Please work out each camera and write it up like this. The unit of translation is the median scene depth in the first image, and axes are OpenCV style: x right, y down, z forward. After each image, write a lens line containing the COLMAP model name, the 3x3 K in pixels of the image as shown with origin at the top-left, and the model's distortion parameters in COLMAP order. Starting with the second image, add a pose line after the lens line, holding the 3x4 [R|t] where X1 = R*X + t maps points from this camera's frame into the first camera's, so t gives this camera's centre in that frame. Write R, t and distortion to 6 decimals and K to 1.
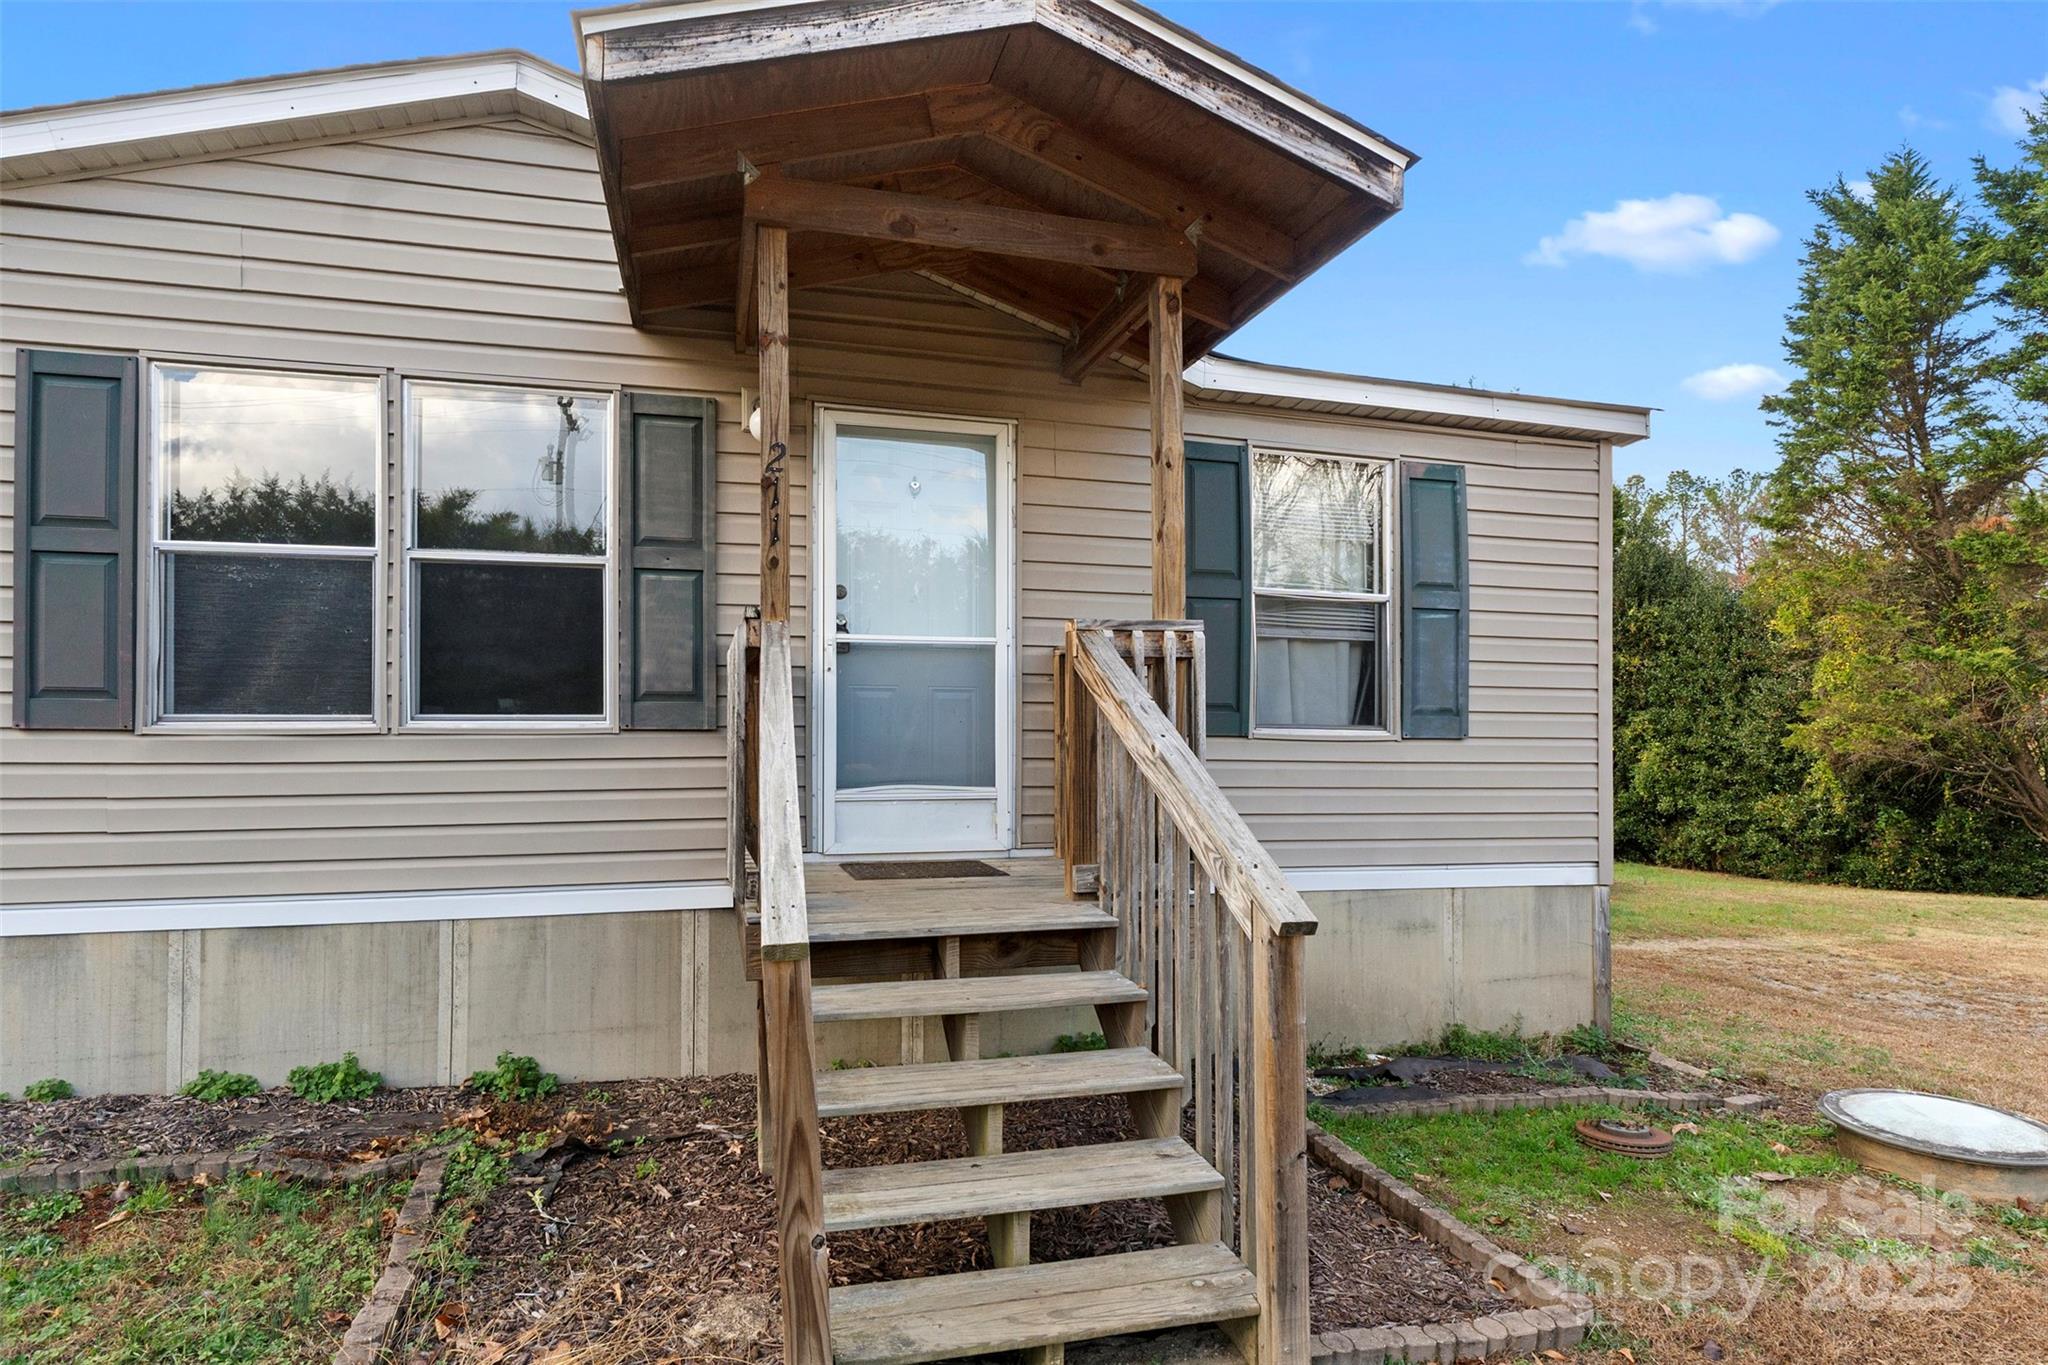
lens RADIAL K [[1065.0, 0, 1024.5], [0, 1065.0, 730.0], [0, 0, 1]] dist [-0.003256, 0.000243]
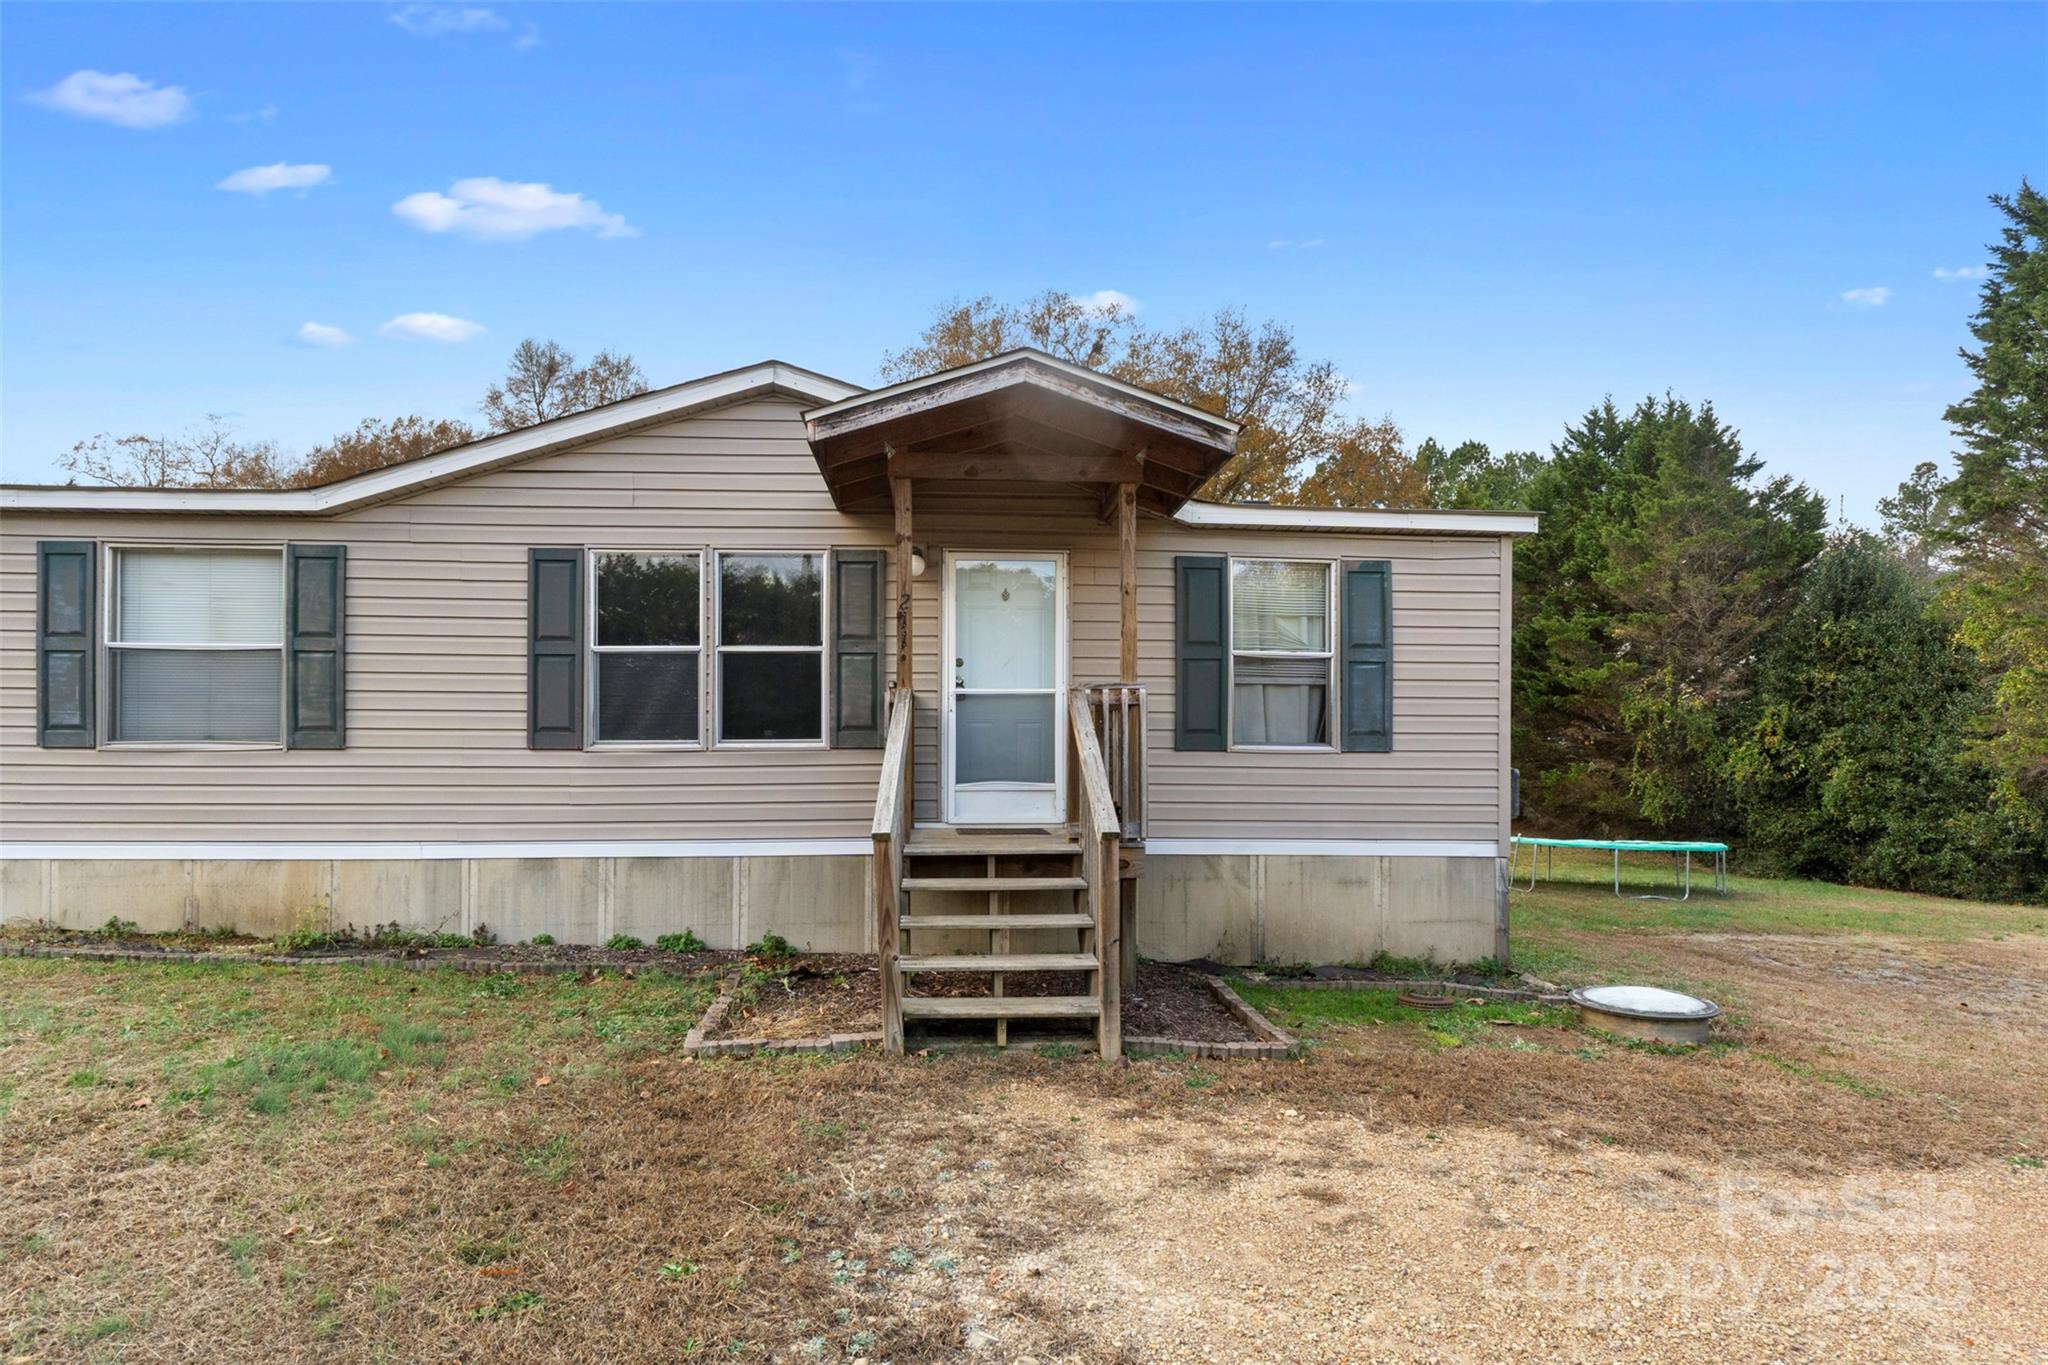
lens RADIAL K [[1065.0, 0, 1024.5], [0, 1065.0, 730.0], [0, 0, 1]] dist [-0.003256, 0.000243]
pose [[0.979002, -0.008283, -0.203683, 0.258207], [0.004249, 0.999786, -0.020235, 0.006629], [0.203807, 0.018944, 0.978828, -0.575659]]
